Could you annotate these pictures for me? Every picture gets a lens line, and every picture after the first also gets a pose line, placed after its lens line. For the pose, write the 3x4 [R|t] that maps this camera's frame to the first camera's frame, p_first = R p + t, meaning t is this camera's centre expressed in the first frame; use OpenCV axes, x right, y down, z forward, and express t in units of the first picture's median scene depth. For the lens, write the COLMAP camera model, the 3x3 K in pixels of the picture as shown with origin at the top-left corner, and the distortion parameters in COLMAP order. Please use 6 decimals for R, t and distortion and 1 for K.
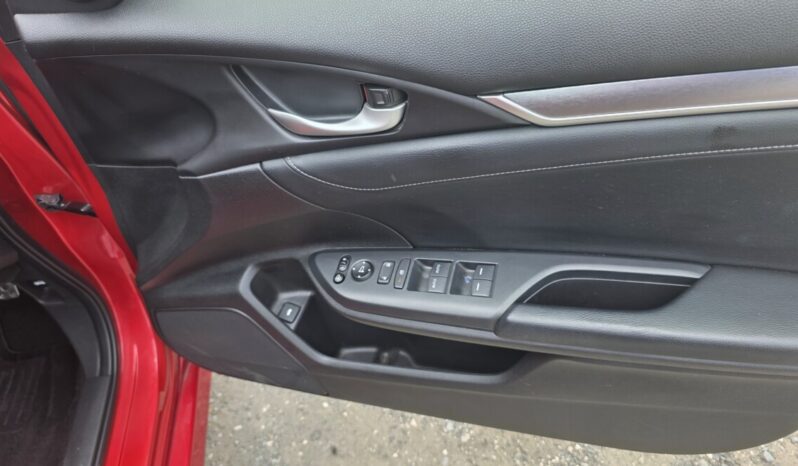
lens RADIAL K [[575.4, 0, 405.9], [0, 575.4, 237.6], [0, 0, 1]] dist [0.047147, -0.054063]
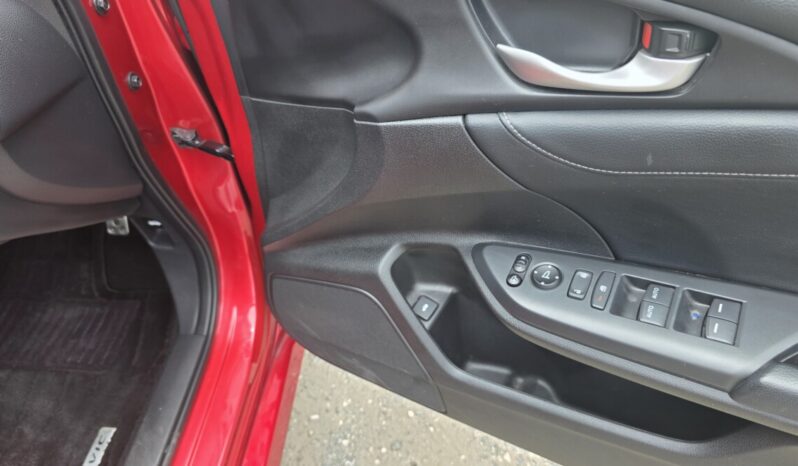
lens RADIAL K [[575.4, 0, 398.3], [0, 575.4, 236.7], [0, 0, 1]] dist [0.047147, -0.054063]
pose [[0.974513, 0.181138, -0.132335, -0.147034], [-0.182755, 0.983158, -0.000076, 0.033891], [0.130092, 0.024259, 0.991205, 0.156790]]
